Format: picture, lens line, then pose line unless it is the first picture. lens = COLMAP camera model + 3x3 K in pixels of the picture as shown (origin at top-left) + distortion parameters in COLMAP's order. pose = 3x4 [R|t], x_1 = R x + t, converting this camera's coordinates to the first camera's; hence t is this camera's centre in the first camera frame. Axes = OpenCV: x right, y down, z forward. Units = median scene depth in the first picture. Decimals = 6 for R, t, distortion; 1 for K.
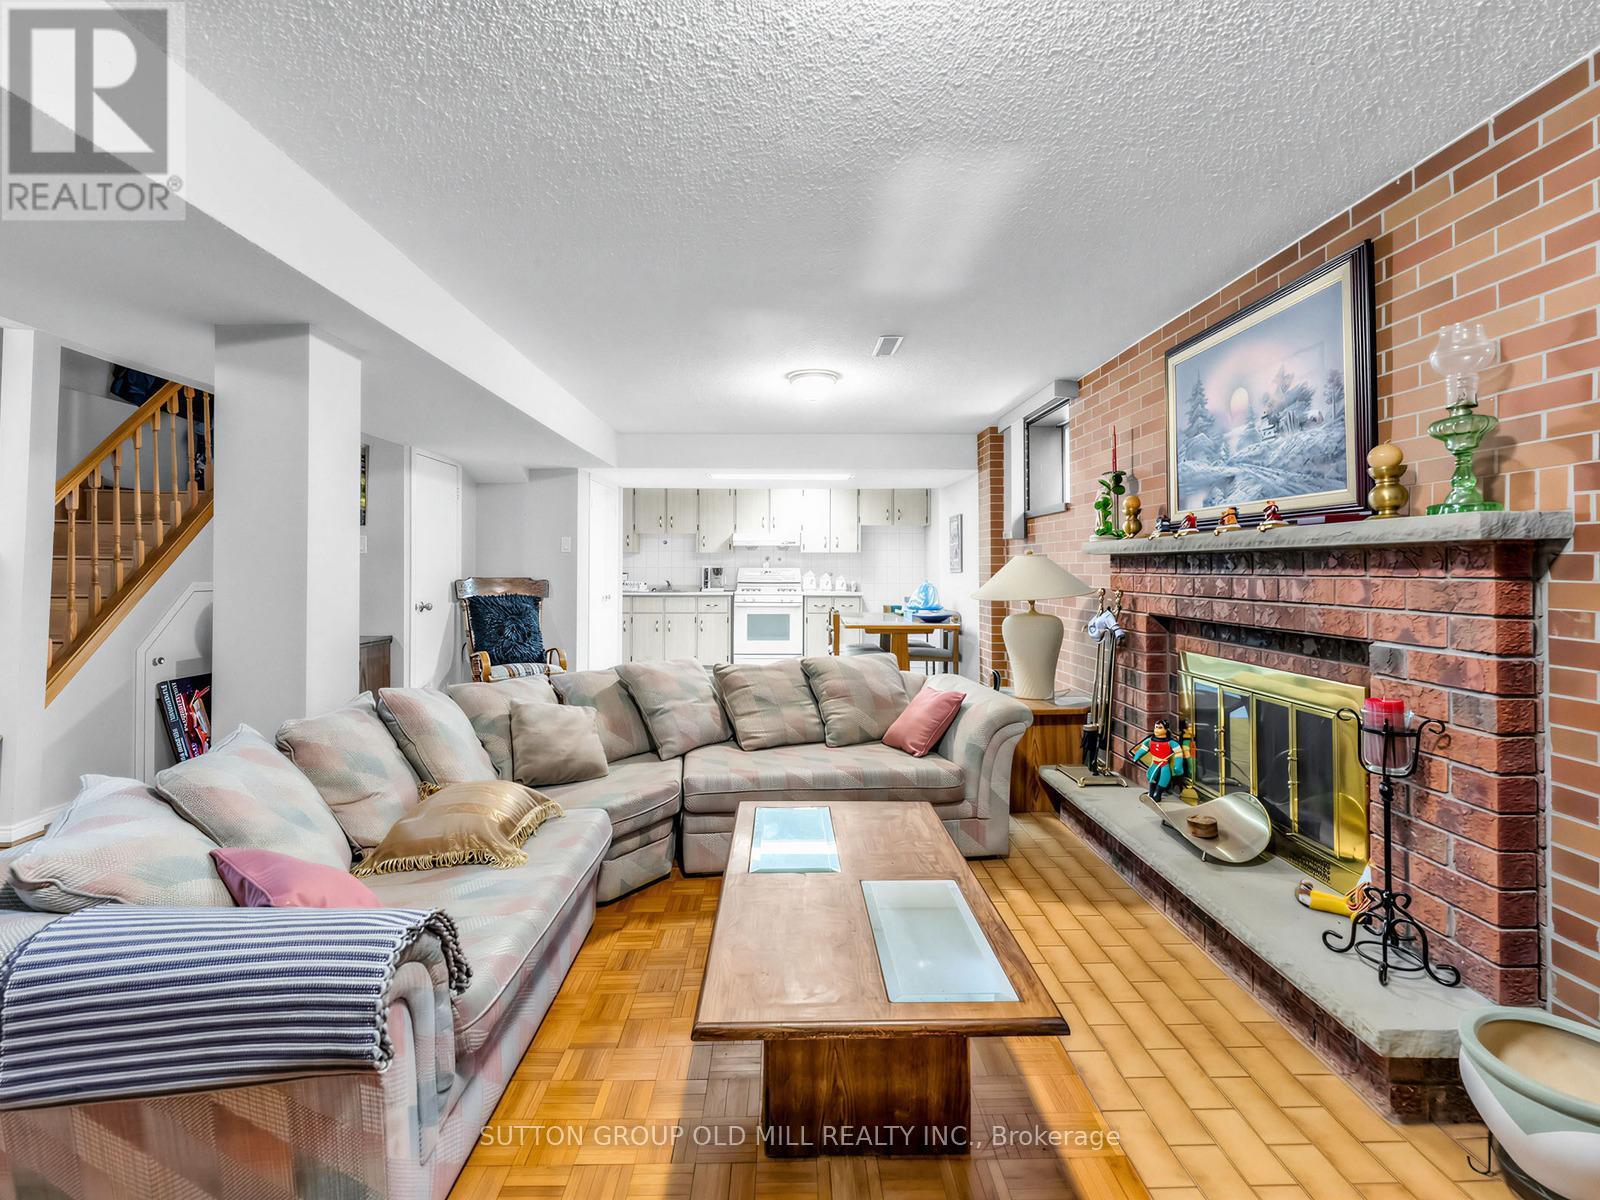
lens RADIAL K [[742.7, 0, 804.7], [0, 742.7, 563.1], [0, 0, 1]] dist [0.001741, 0.000552]
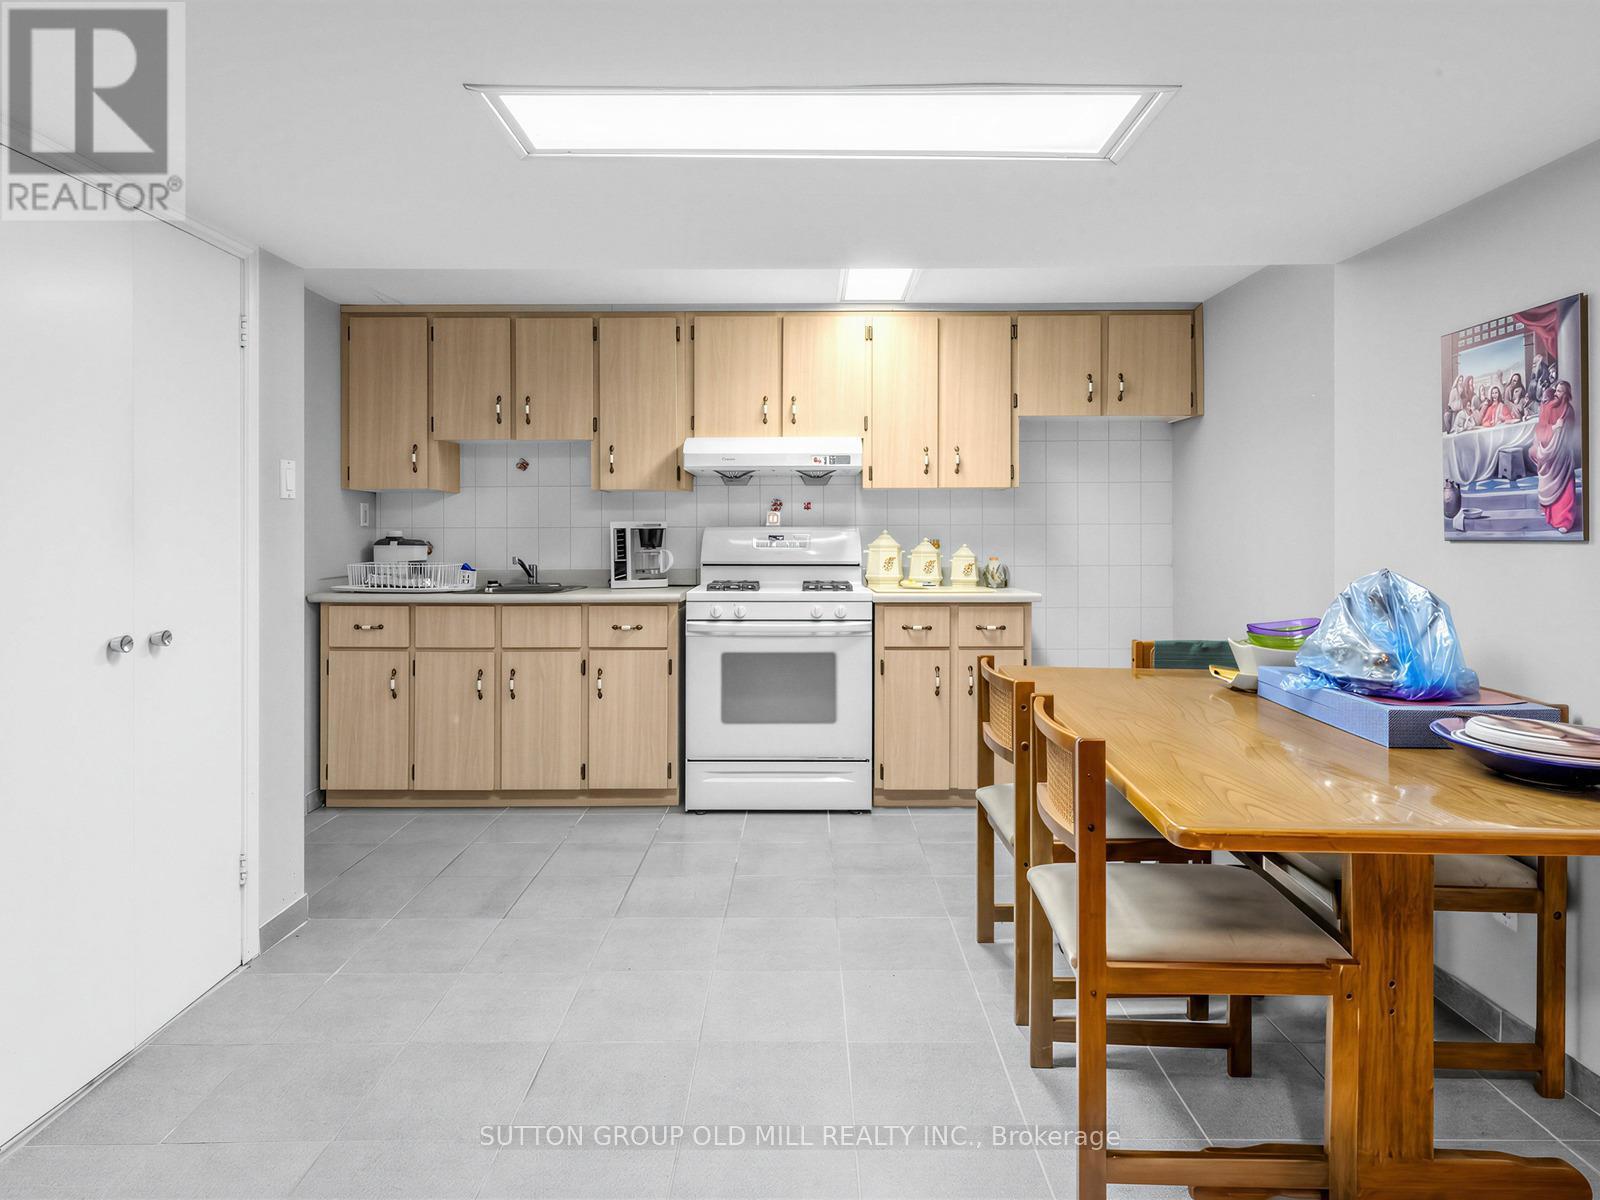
lens RADIAL K [[932.5, 0, 818.3], [0, 932.5, 537.8], [0, 0, 1]] dist [0.002368, 0.000460]
pose [[0.999789, -0.004506, -0.020054, -0.051245], [0.004781, 0.999895, 0.013662, 0.014504], [0.019991, -0.013755, 0.999706, 1.415934]]
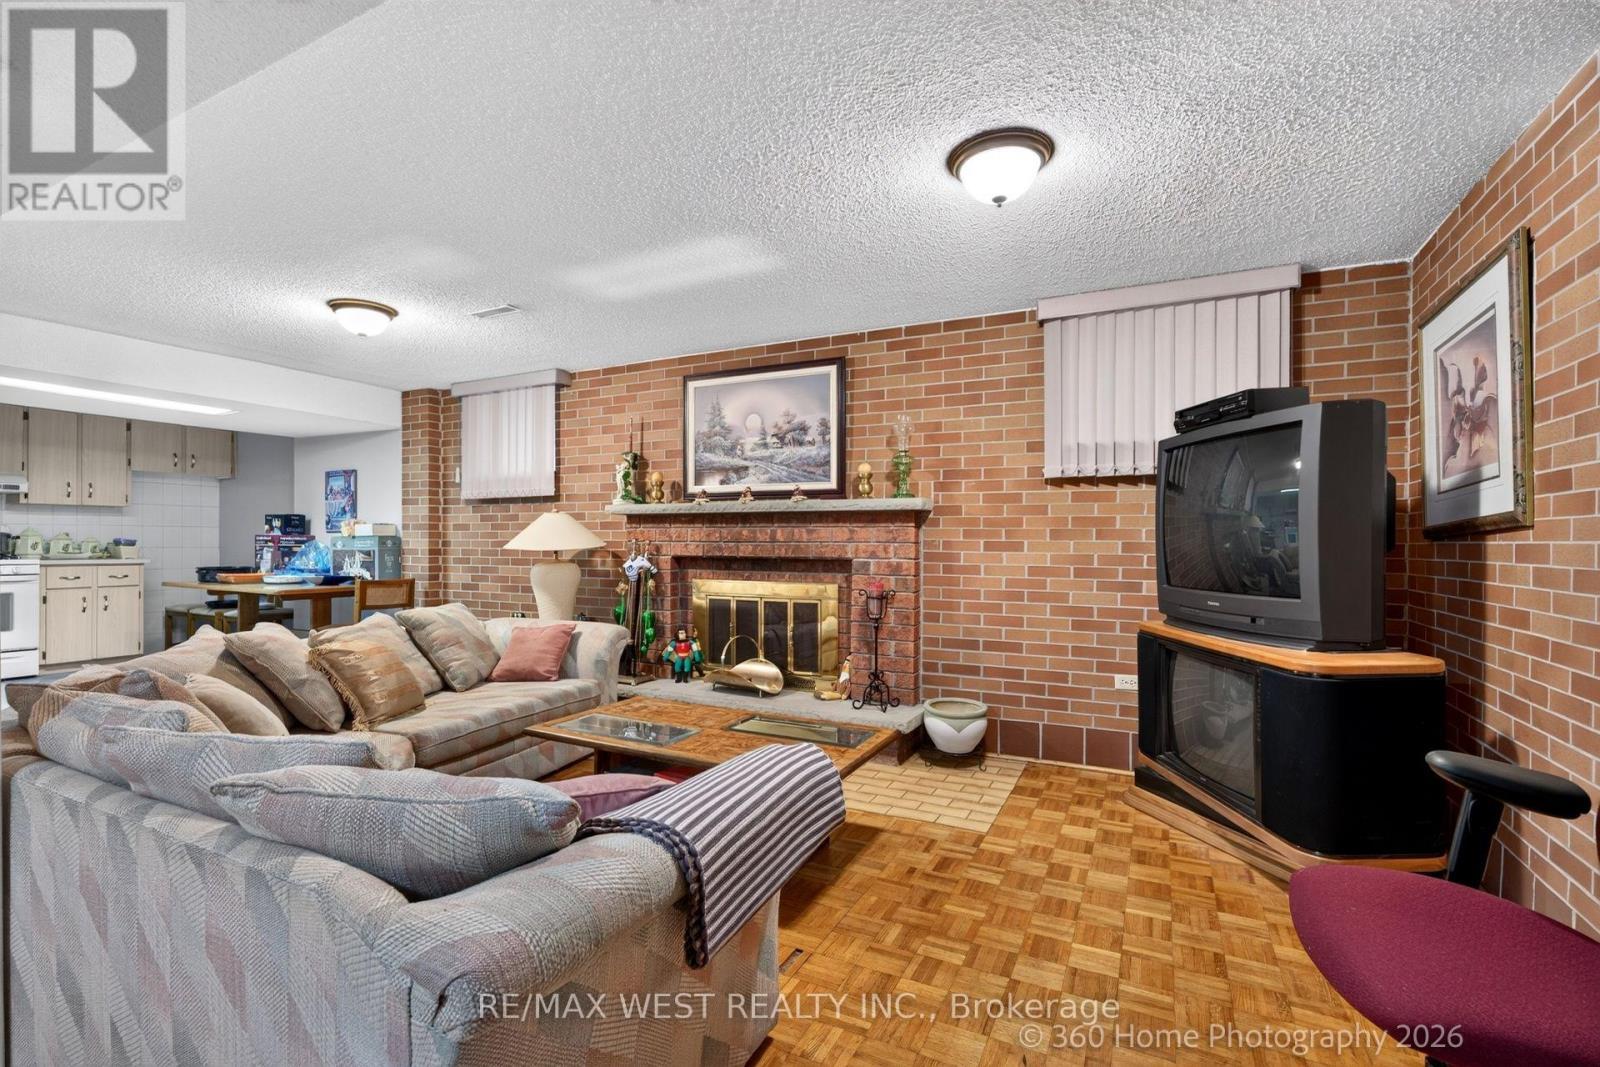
lens RADIAL K [[715.4, 0, 809.5], [0, 715.4, 542.8], [0, 0, 1]] dist [-0.014045, 0.000697]
pose [[0.470209, -0.006064, 0.882534, -0.656876], [-0.008540, 0.999898, 0.011421, 0.026120], [-0.882514, -0.012907, 0.470110, 0.122052]]
